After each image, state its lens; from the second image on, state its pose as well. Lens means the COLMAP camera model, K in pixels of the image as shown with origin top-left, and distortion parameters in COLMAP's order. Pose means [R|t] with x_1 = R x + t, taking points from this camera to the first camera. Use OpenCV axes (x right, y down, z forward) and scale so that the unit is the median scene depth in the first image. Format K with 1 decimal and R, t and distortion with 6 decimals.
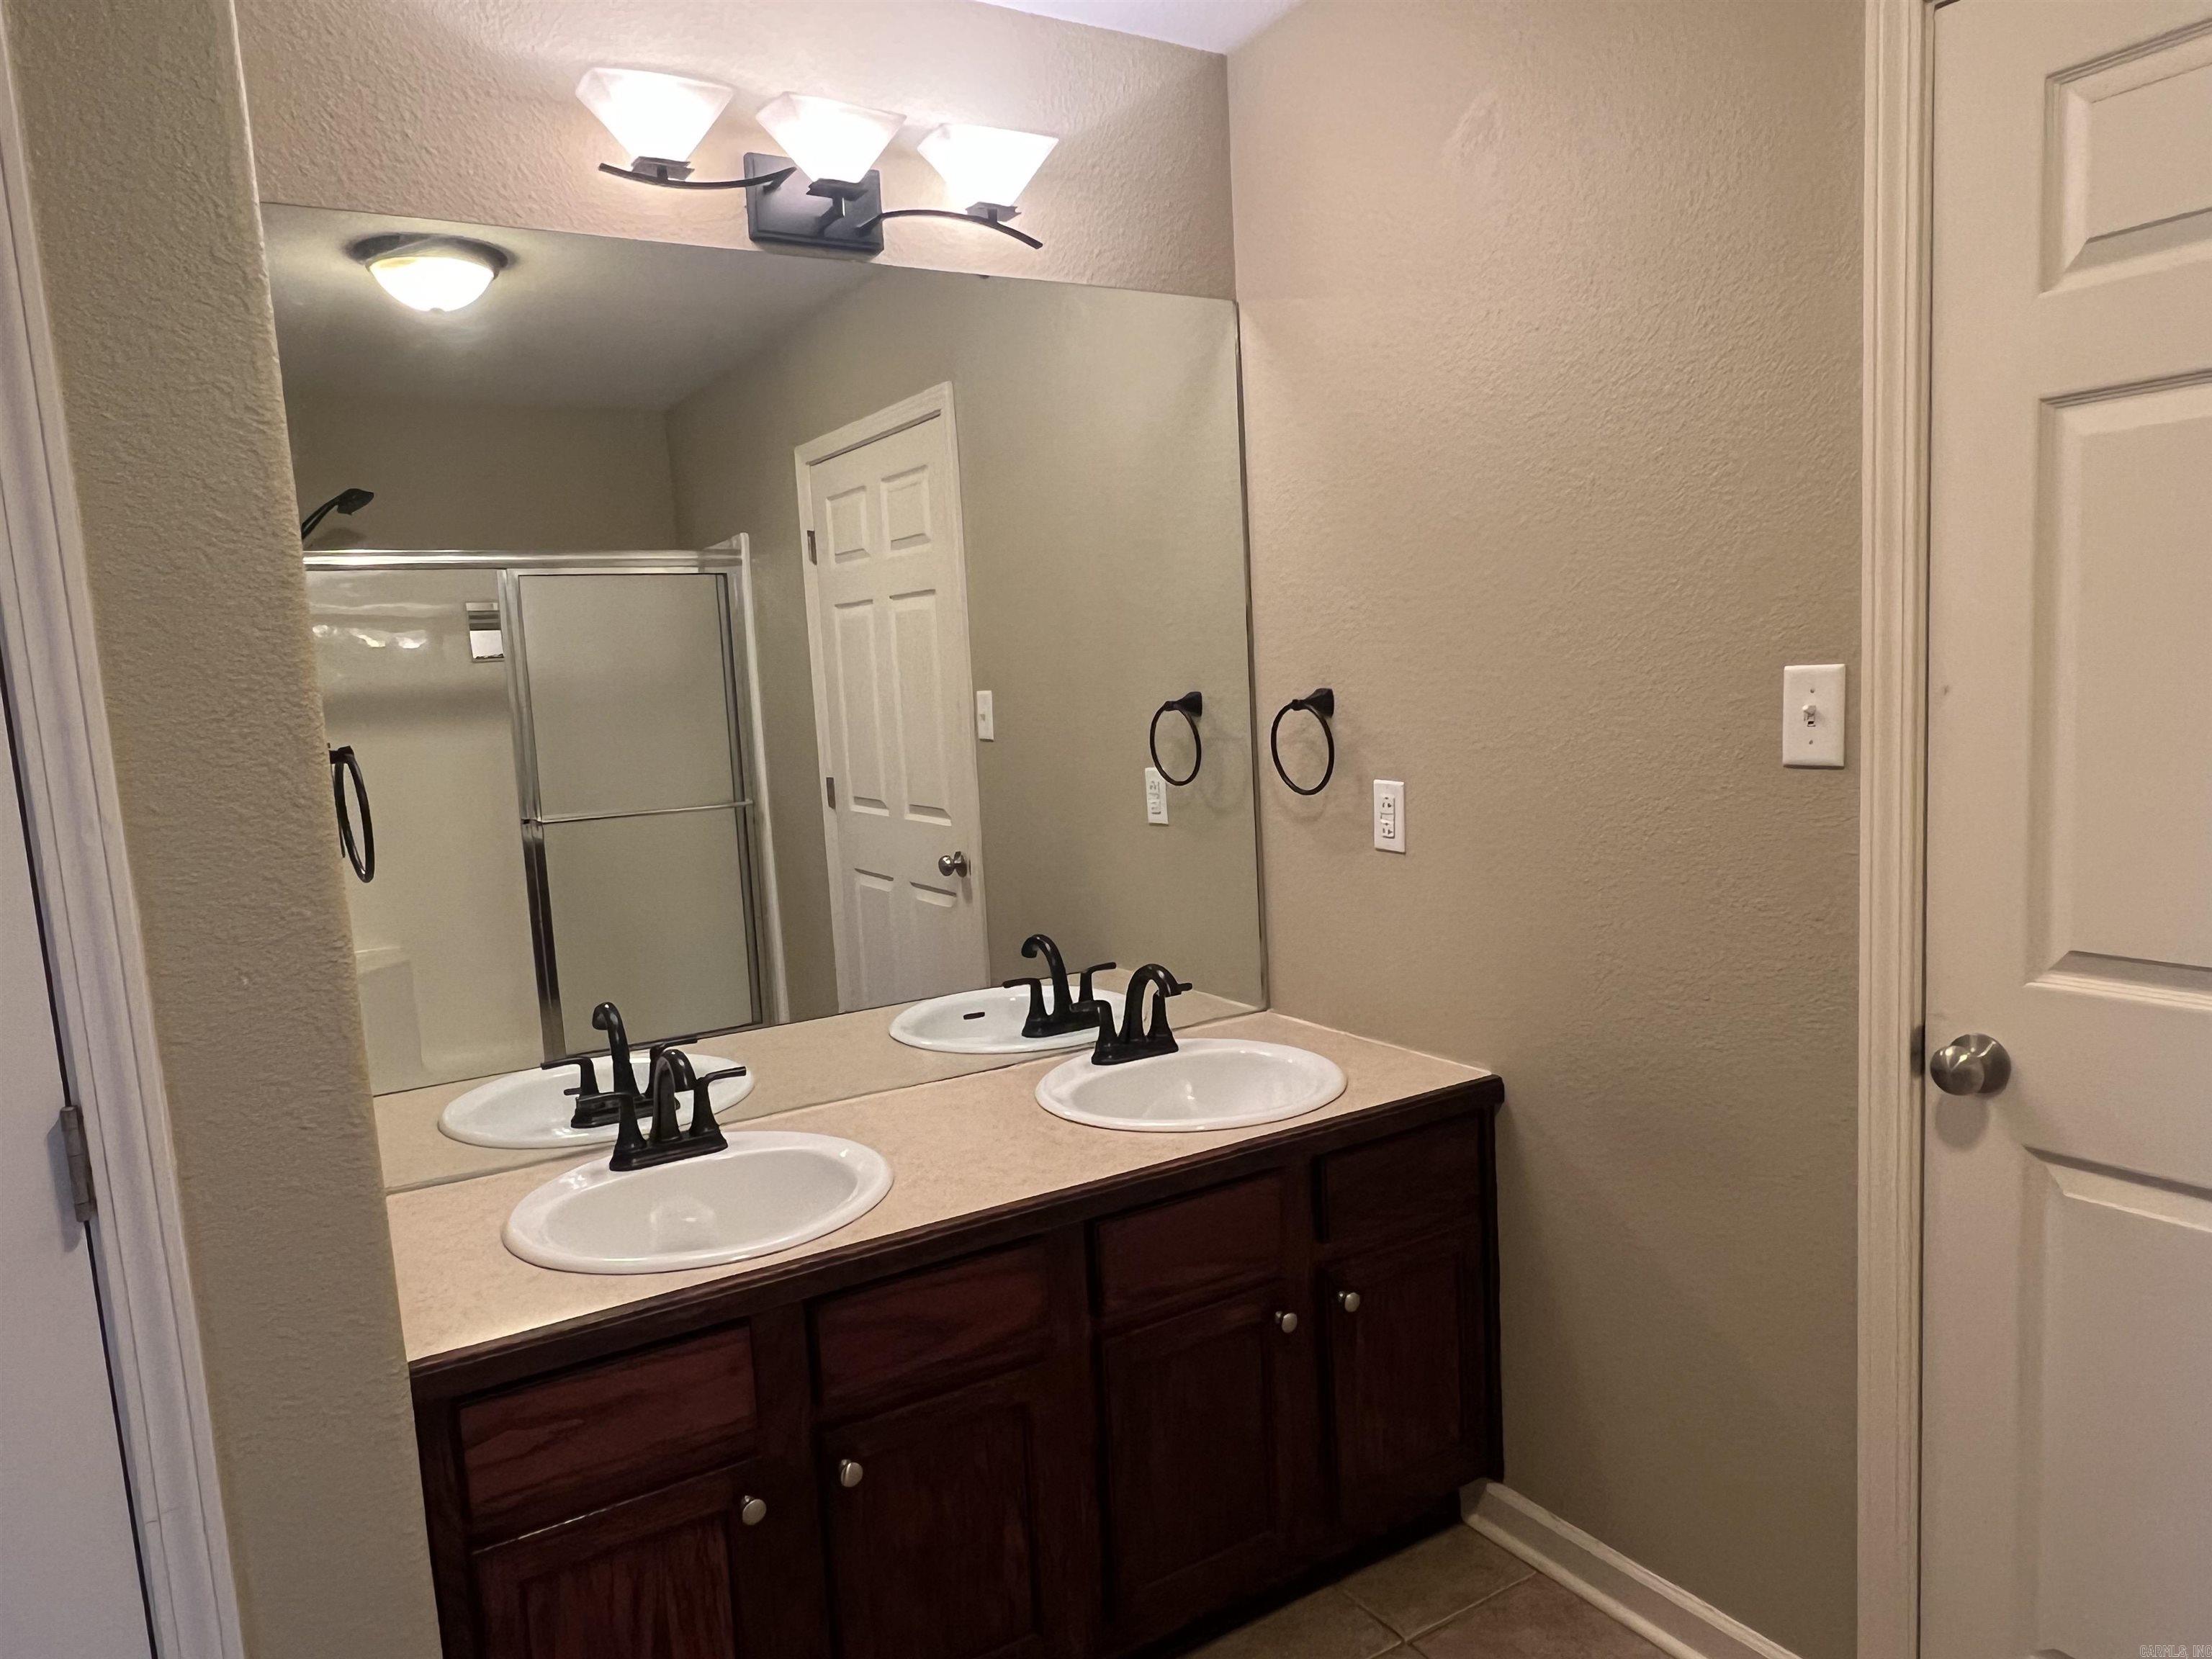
lens RADIAL K [[1434.7, 0, 1090.6], [0, 1434.7, 845.9], [0, 0, 1]] dist [-0.001766, 0.000677]
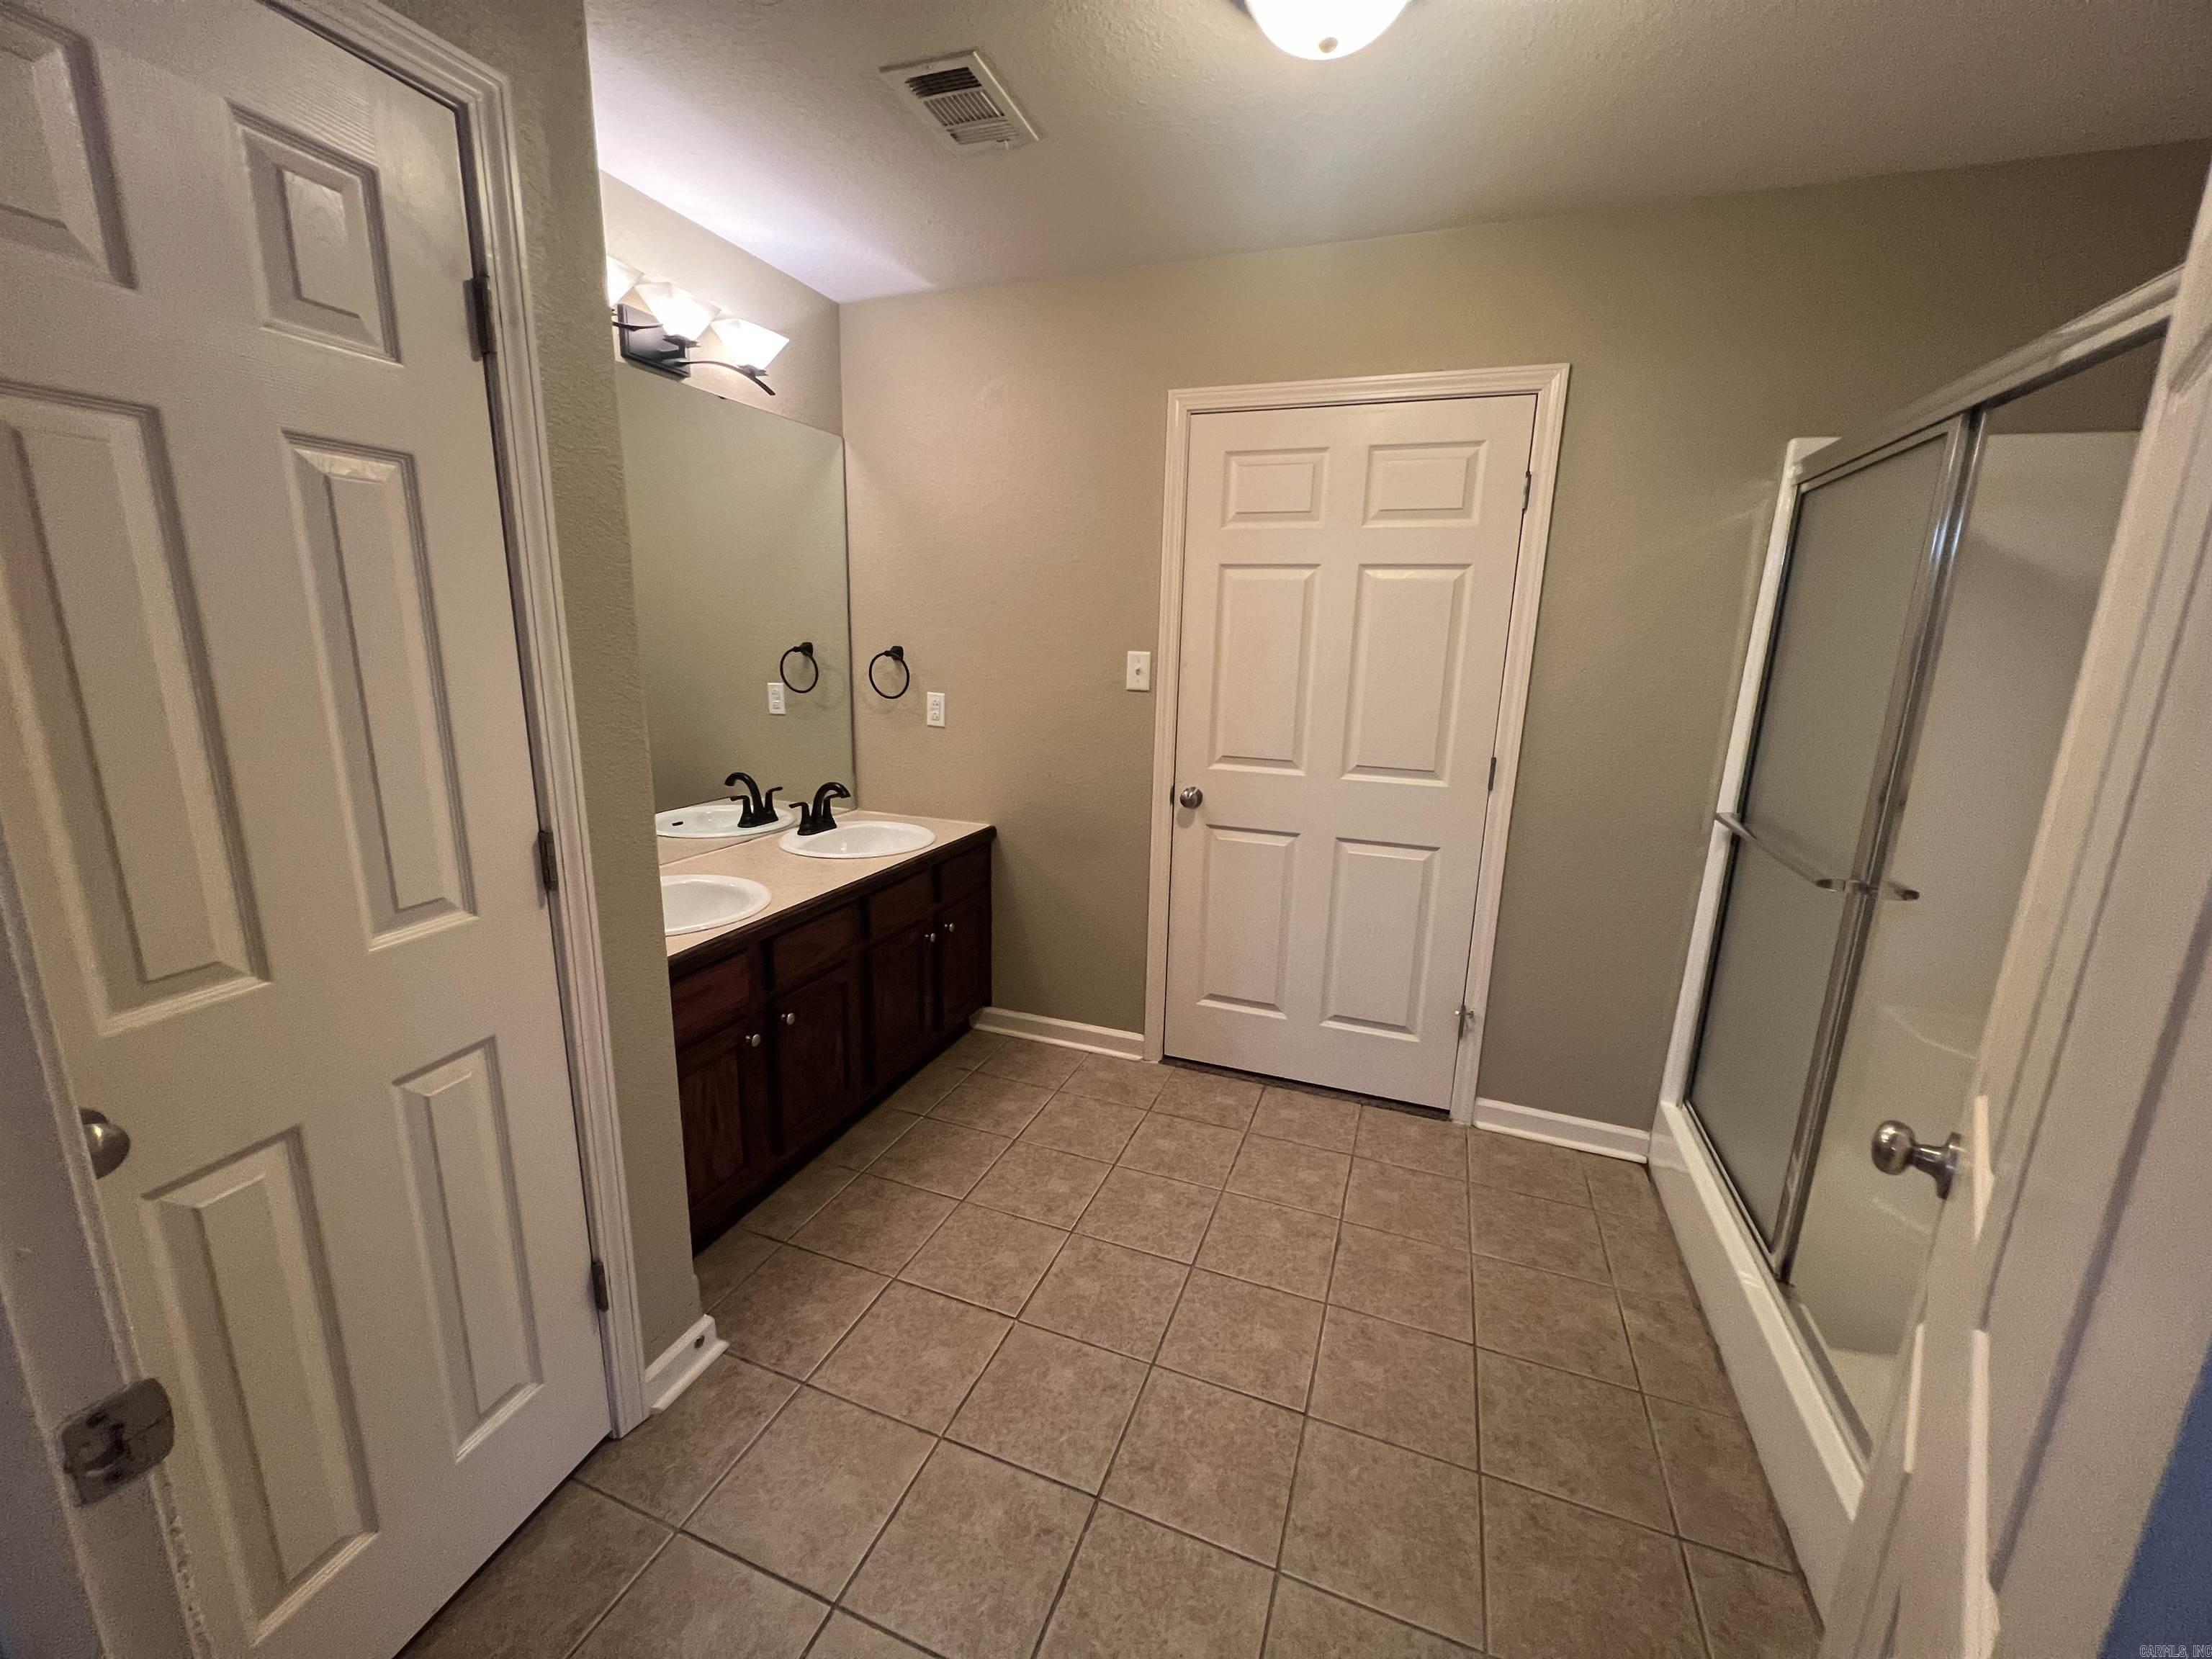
lens RADIAL K [[885.5, 0, 1101.6], [0, 885.5, 825.3], [0, 0, 1]] dist [0.000079, 0.000466]
pose [[0.787978, -0.058283, 0.612939, -0.450461], [0.004089, 0.995983, 0.089449, 0.036770], [-0.615690, -0.067978, 0.785051, -0.204139]]
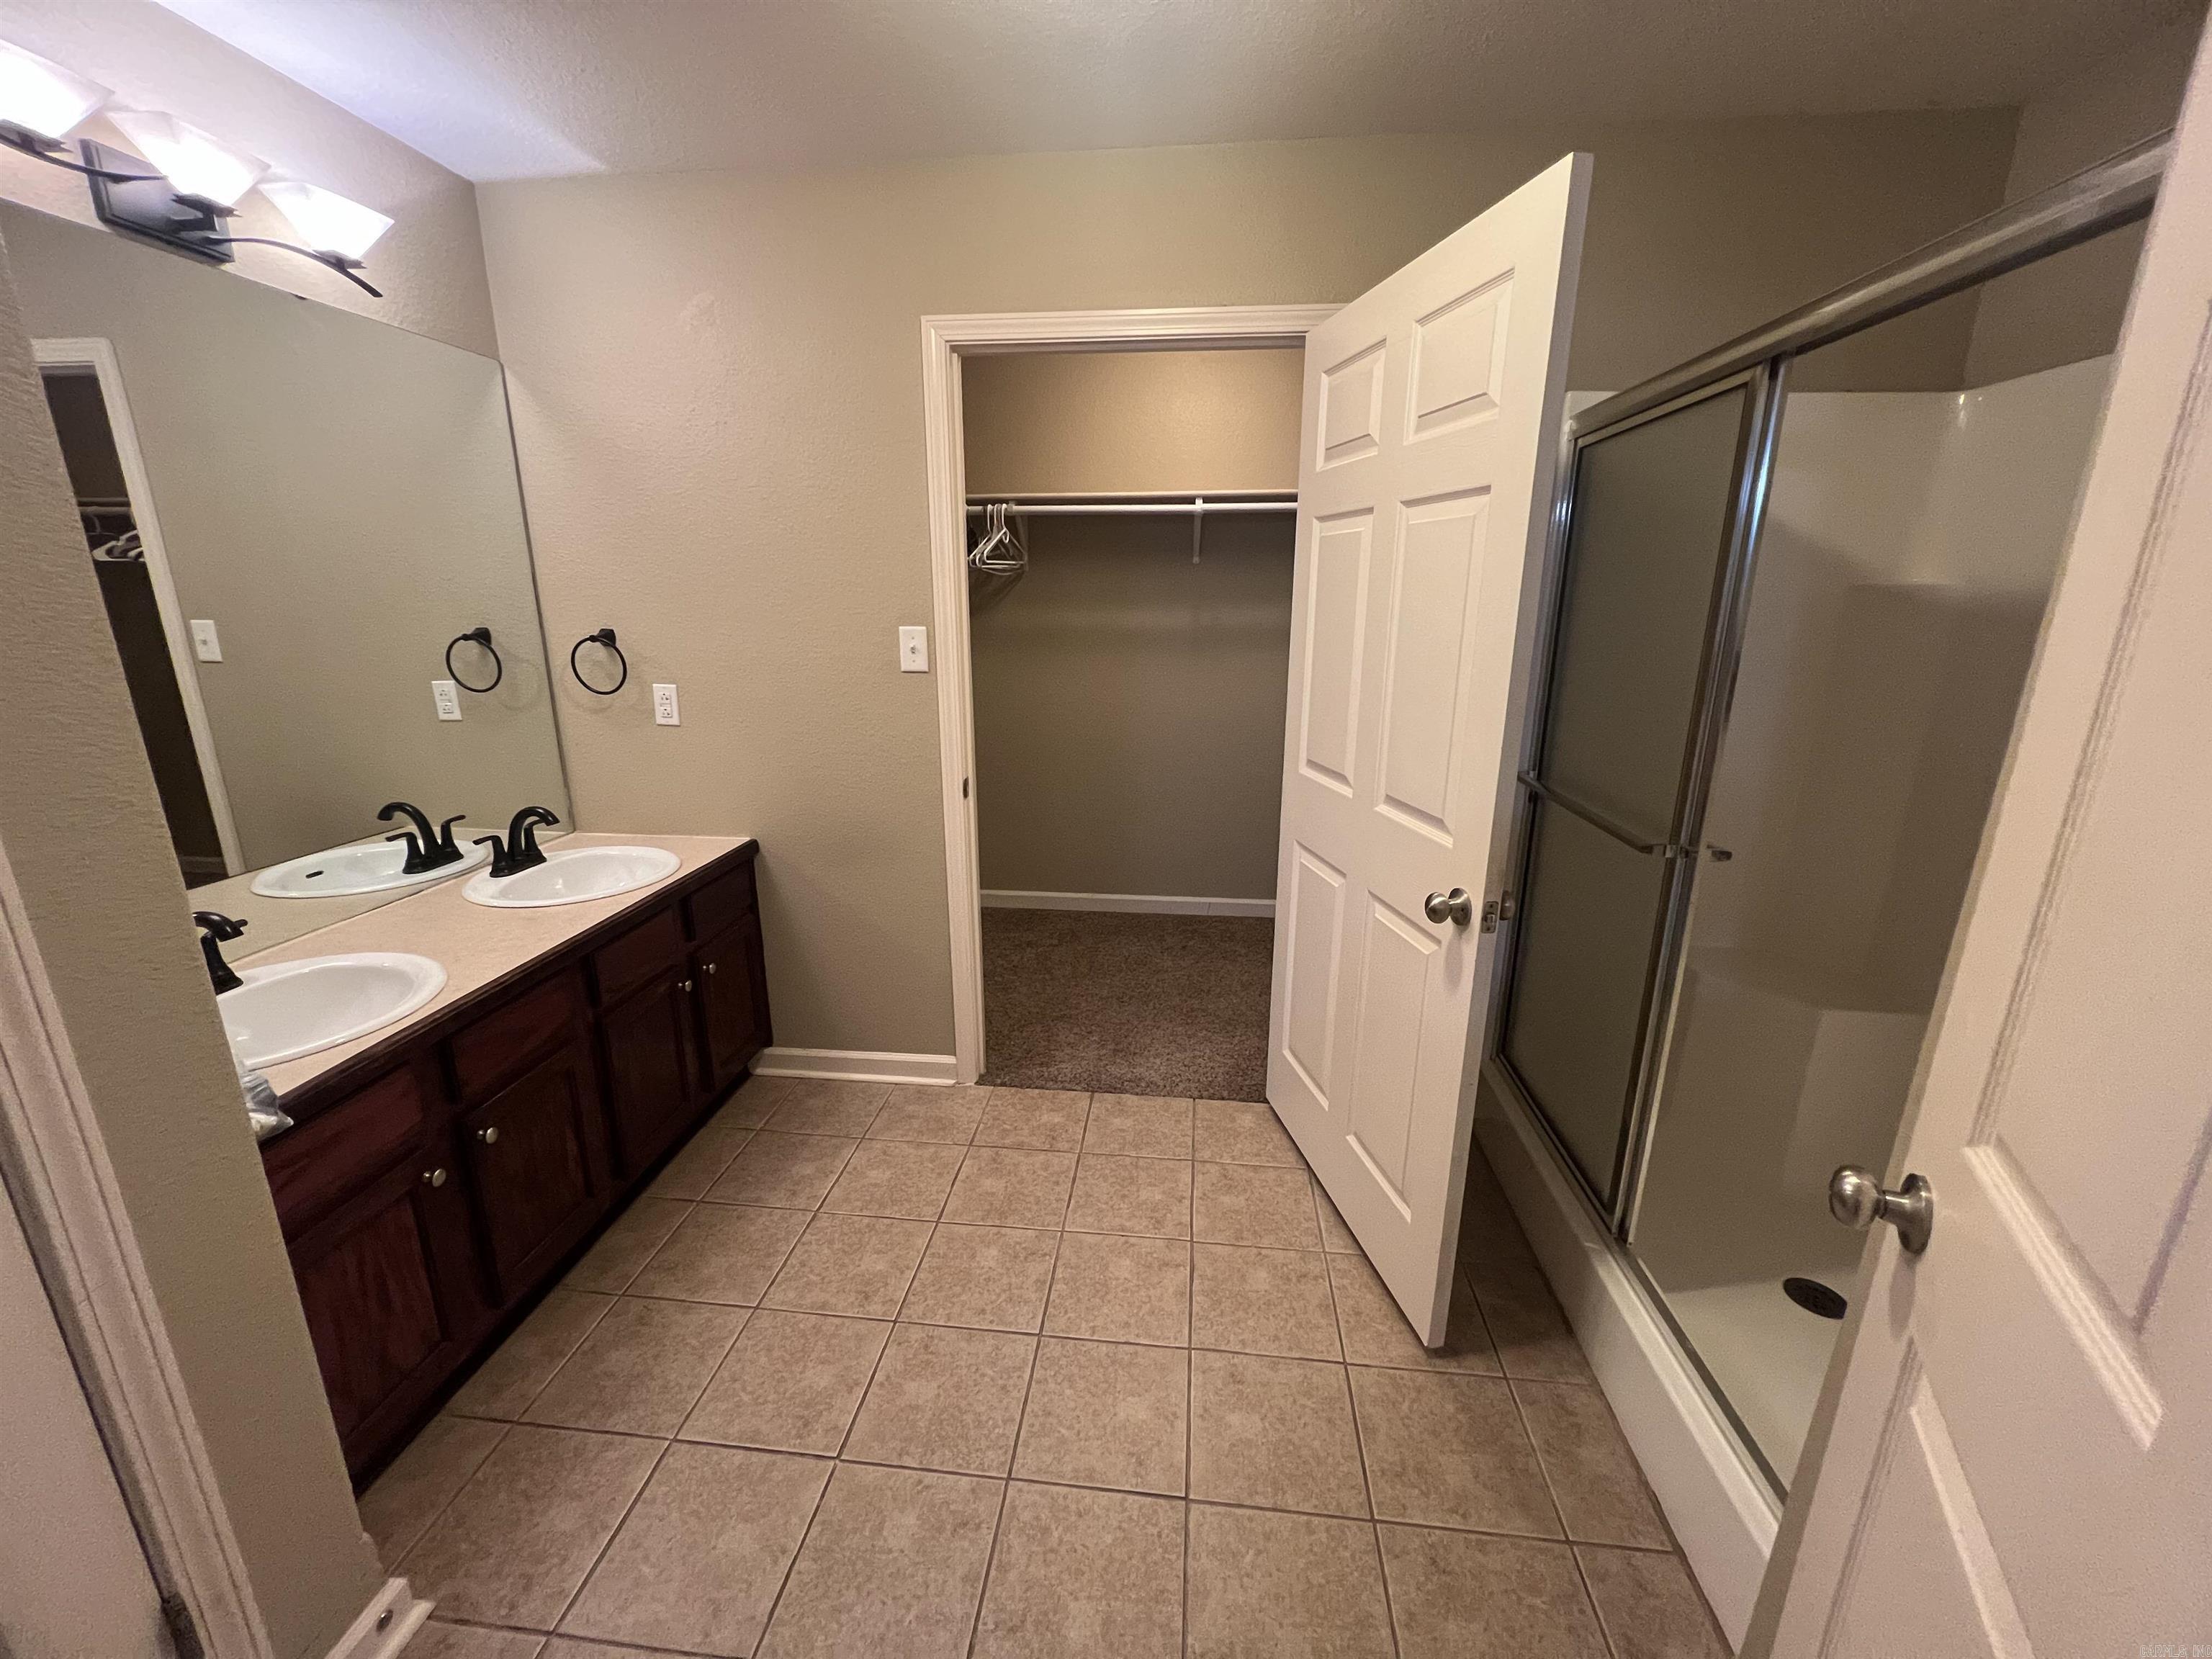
lens RADIAL K [[885.5, 0, 1101.7], [0, 885.5, 824.2], [0, 0, 1]] dist [0.000079, 0.000466]
pose [[0.609451, -0.146891, 0.779097, -0.361438], [0.059800, 0.988404, 0.139575, 0.004153], [-0.790565, -0.038474, 0.611168, -0.086226]]
